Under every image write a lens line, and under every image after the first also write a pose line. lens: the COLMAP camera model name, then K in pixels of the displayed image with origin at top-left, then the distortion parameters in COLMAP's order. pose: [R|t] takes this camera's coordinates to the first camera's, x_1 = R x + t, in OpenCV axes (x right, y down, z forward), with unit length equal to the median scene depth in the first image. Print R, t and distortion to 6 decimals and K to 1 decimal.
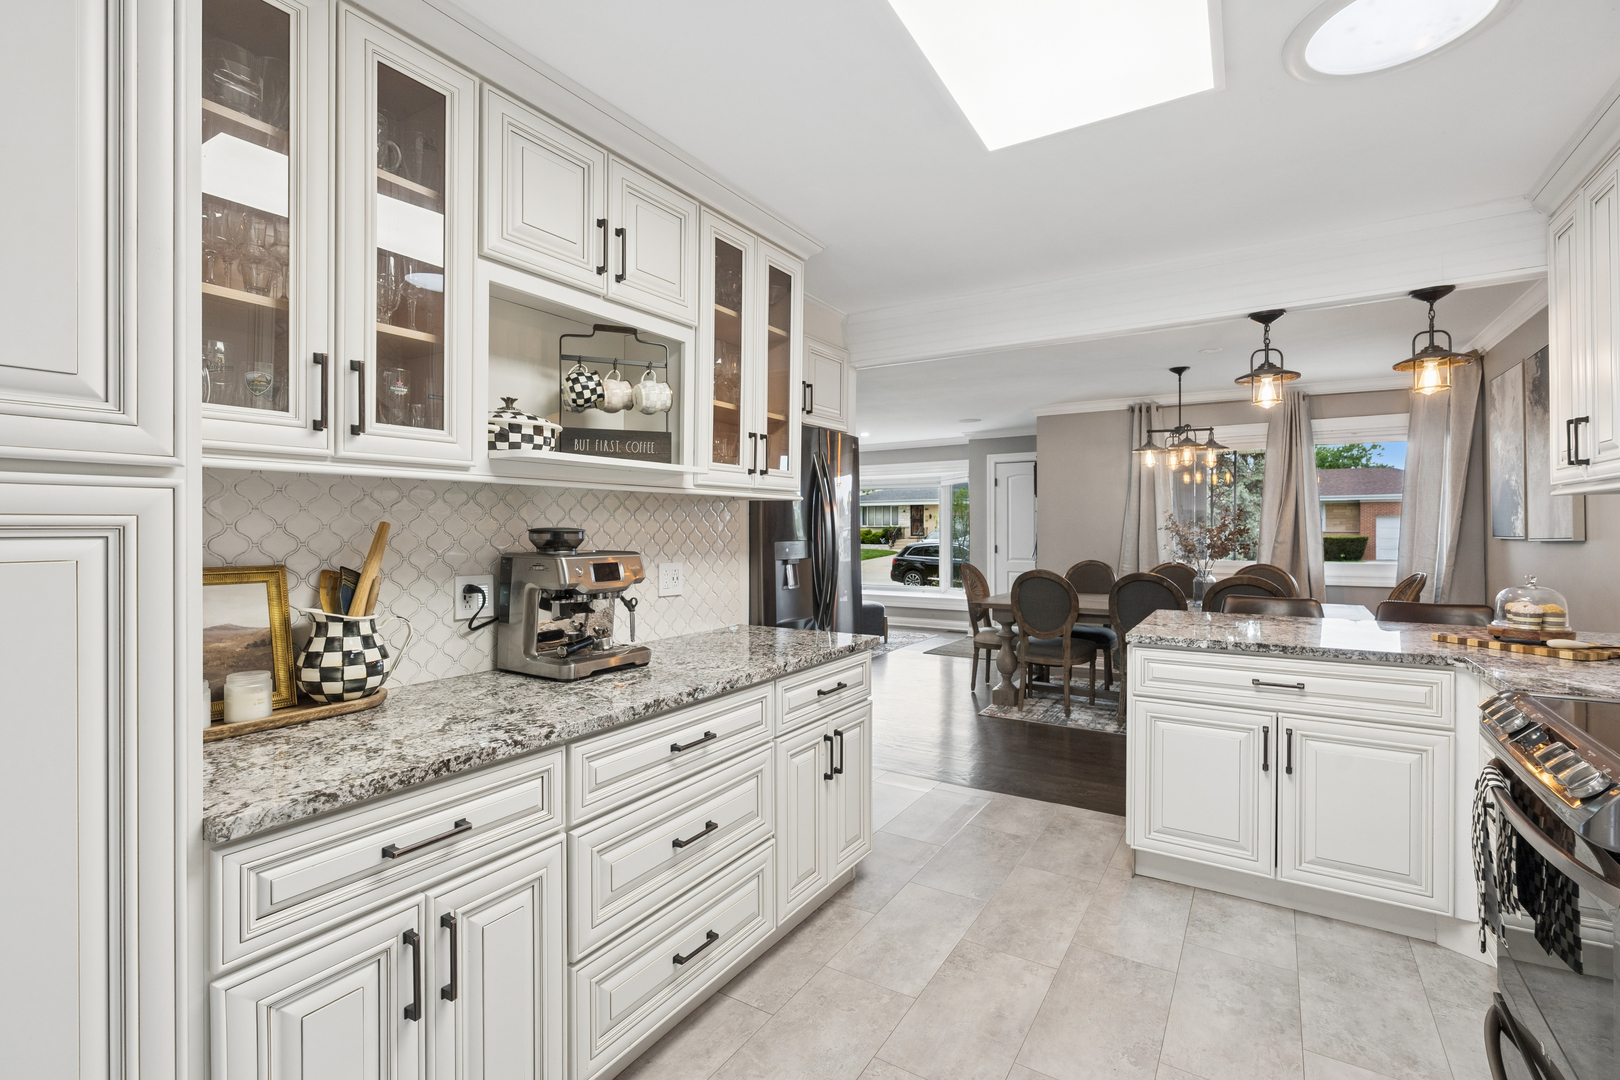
lens RADIAL K [[733.3, 0, 814.7], [0, 733.3, 527.8], [0, 0, 1]] dist [-0.006446, 0.003454]
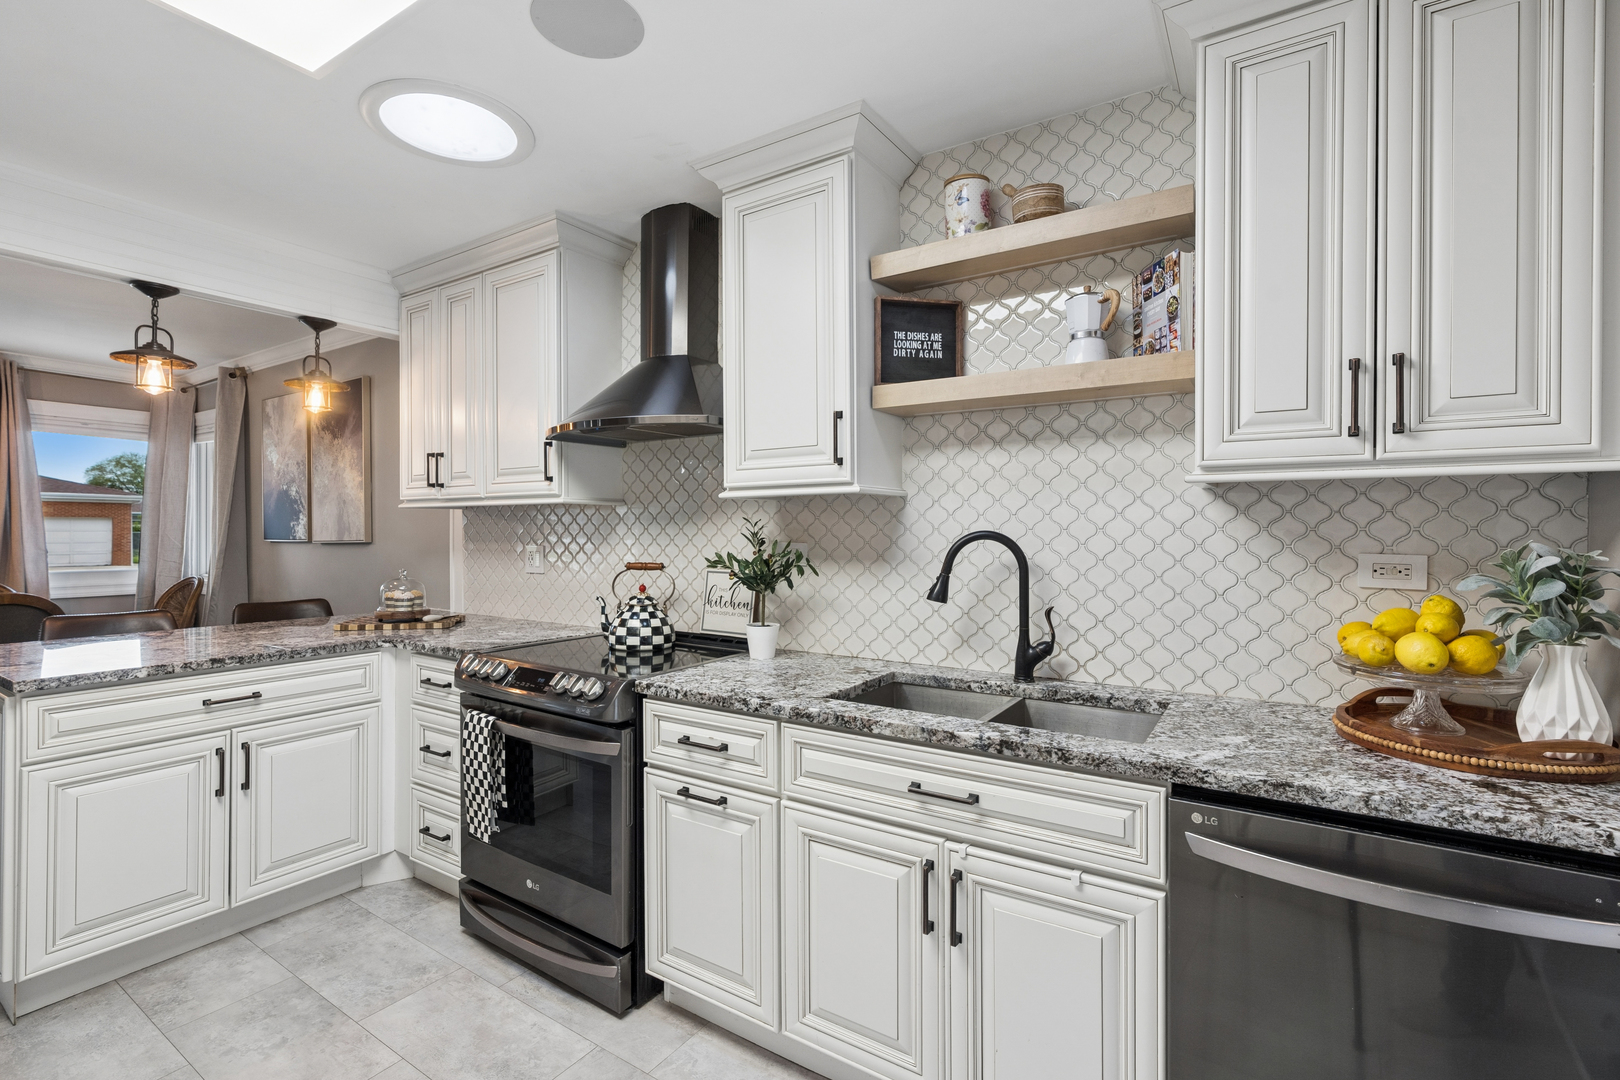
lens RADIAL K [[733.3, 0, 817.3], [0, 733.3, 530.7], [0, 0, 1]] dist [-0.006446, 0.003454]
pose [[0.015826, 0.003575, 0.999868, -0.293572], [-0.004769, 0.999983, -0.003500, -0.002017], [-0.999863, -0.004713, 0.015843, 0.238121]]
